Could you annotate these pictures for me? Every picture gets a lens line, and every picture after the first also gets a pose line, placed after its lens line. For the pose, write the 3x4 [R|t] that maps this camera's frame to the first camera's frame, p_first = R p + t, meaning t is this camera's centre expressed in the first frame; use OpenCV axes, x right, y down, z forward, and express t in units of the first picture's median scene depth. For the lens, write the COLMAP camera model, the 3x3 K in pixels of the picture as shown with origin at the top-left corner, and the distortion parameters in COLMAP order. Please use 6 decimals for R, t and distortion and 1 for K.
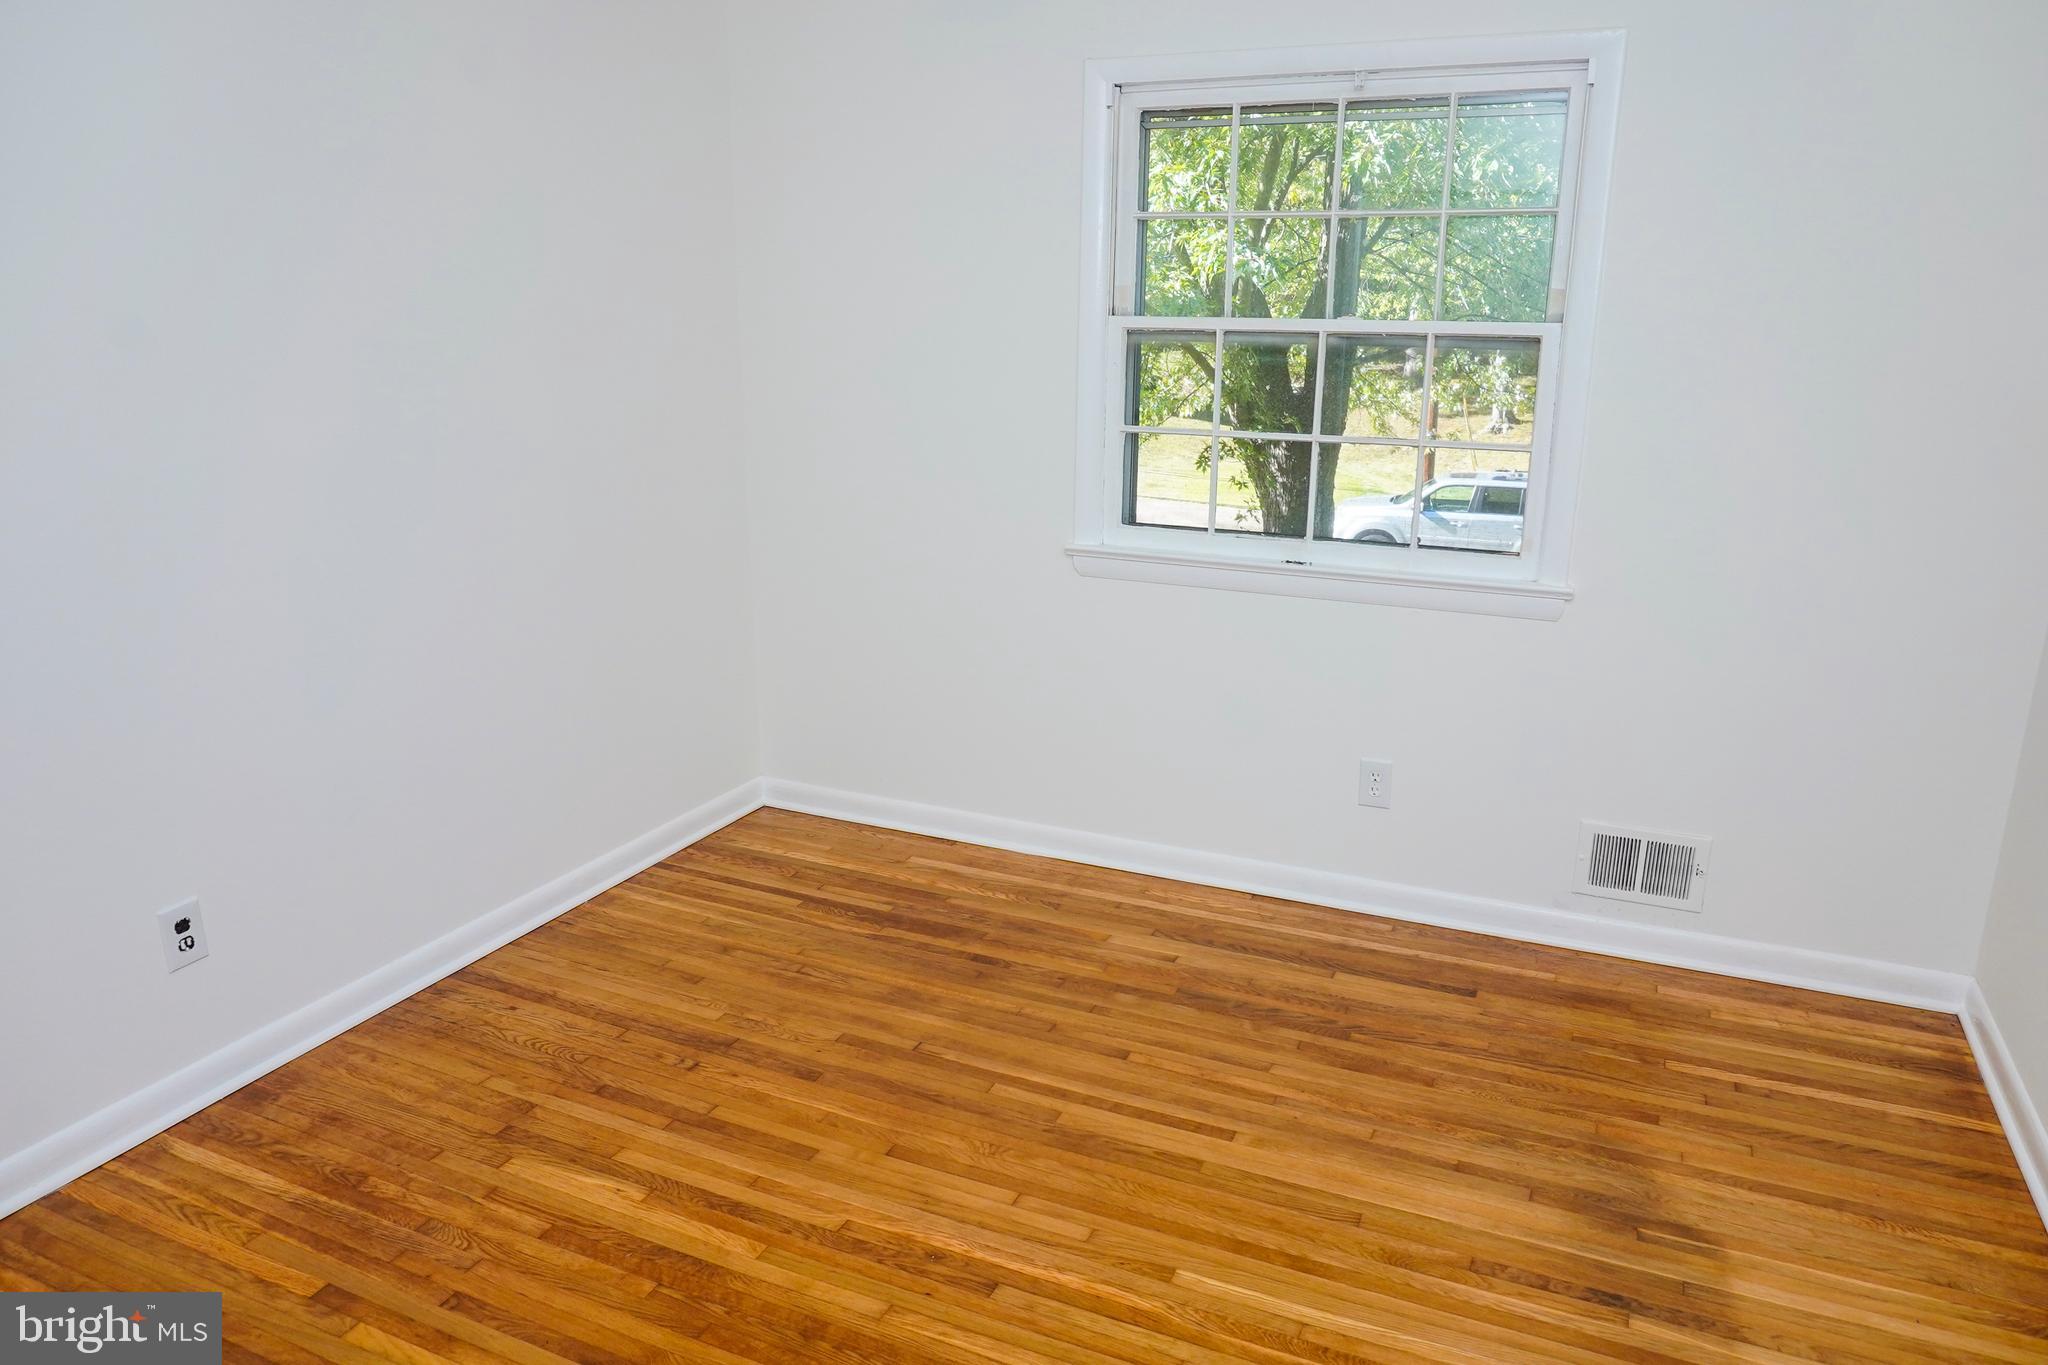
lens RADIAL K [[1377.3, 0, 1036.4], [0, 1377.3, 681.3], [0, 0, 1]] dist [-0.062010, 0.037014]
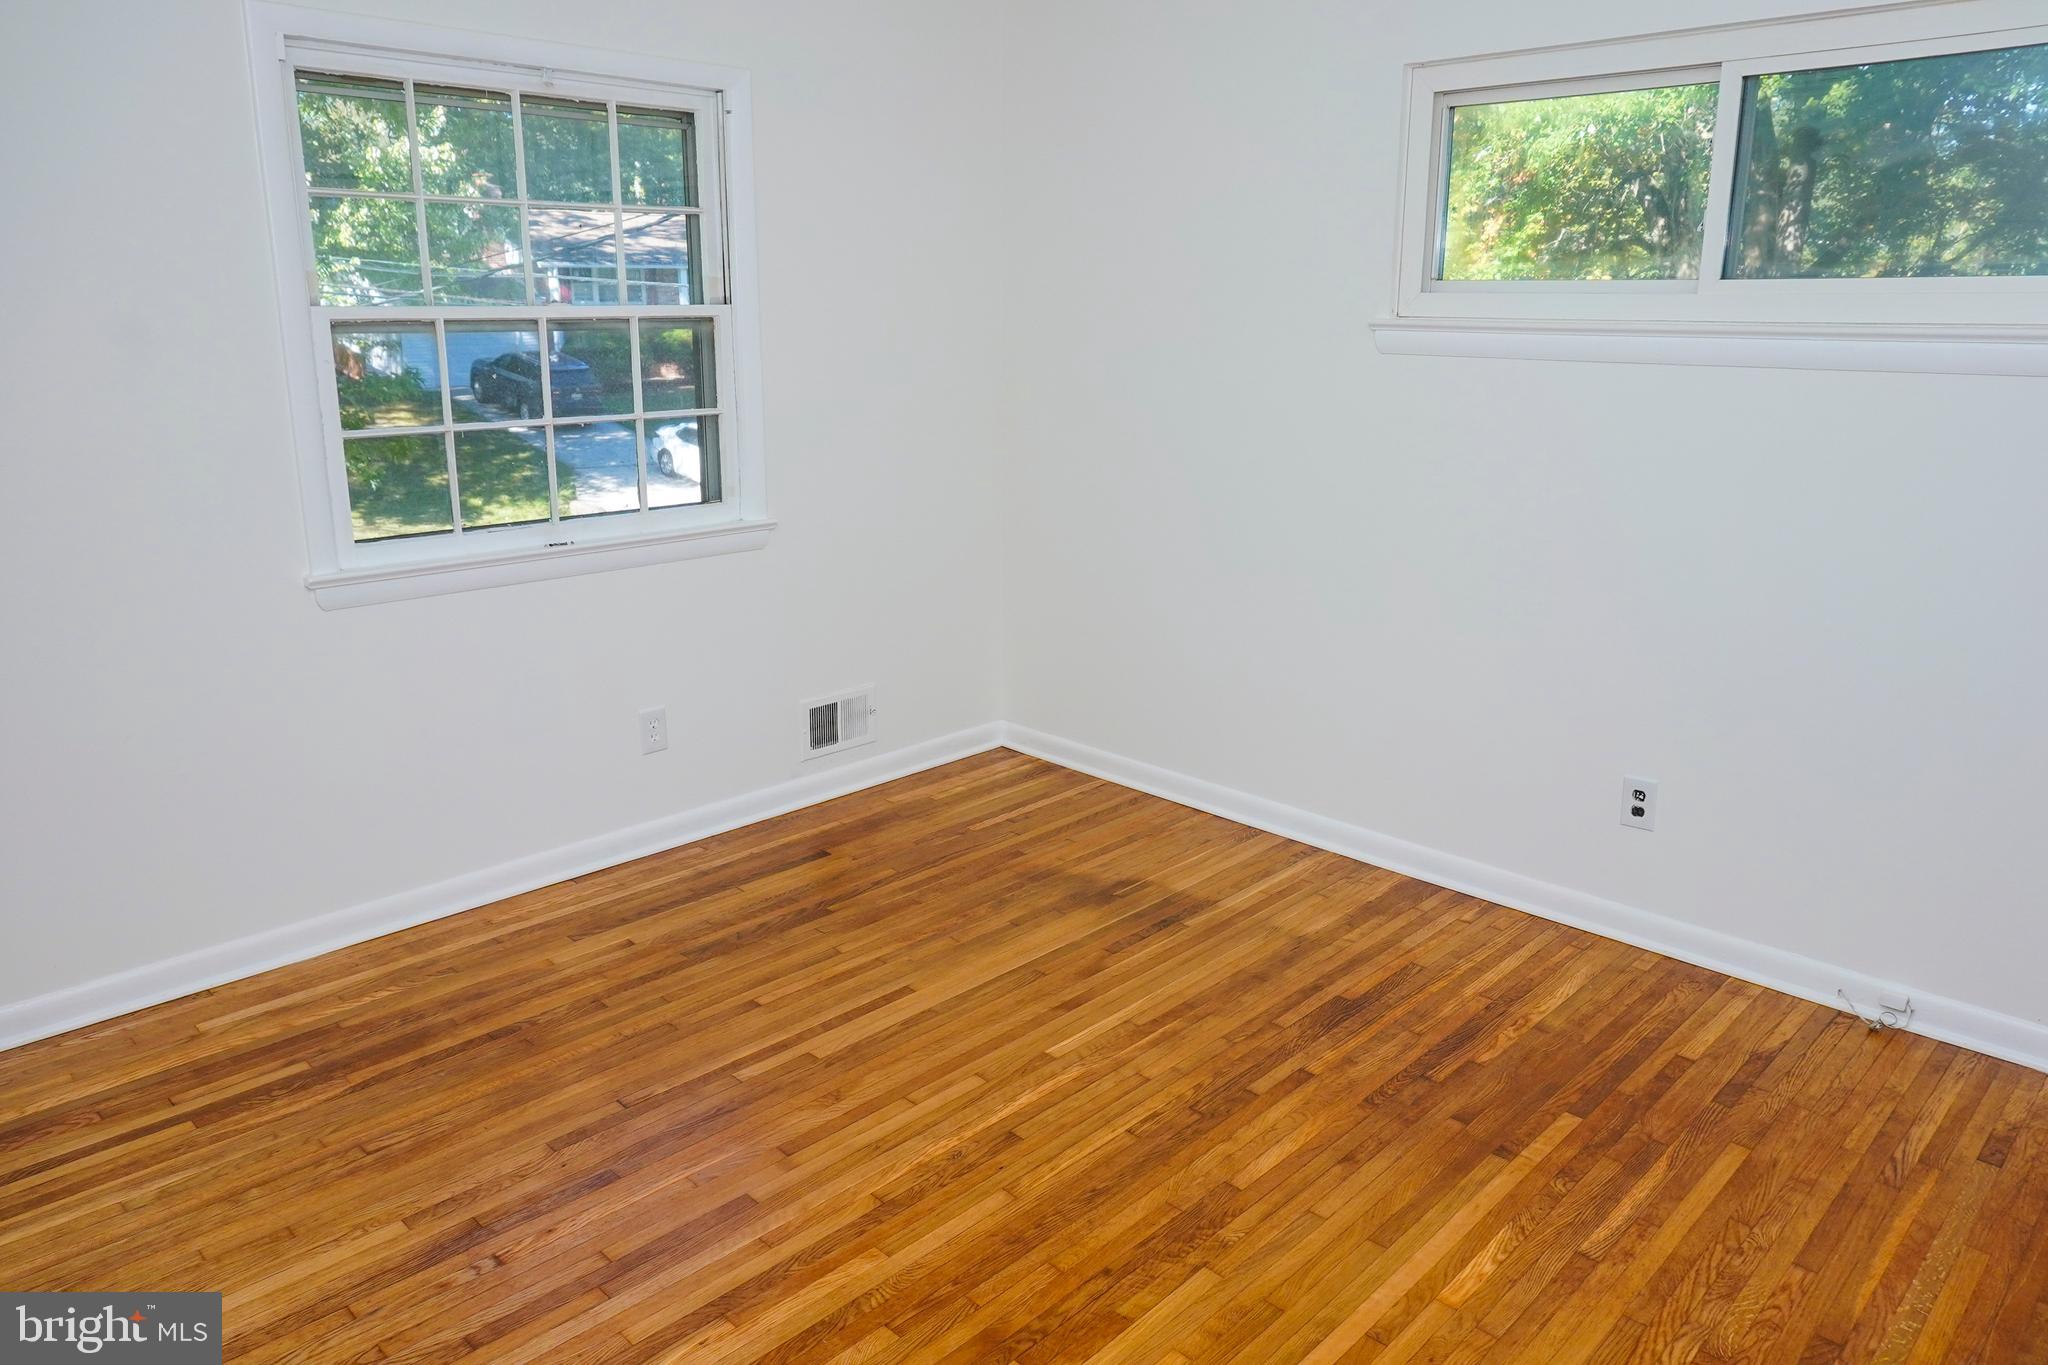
lens RADIAL K [[1377.3, 0, 1036.4], [0, 1377.3, 681.3], [0, 0, 1]] dist [-0.062010, 0.037014]
pose [[0.341200, -0.253937, 0.905041, -0.733516], [0.241782, 0.954132, 0.176560, -0.095817], [-0.908363, 0.158580, 0.386947, 0.344622]]
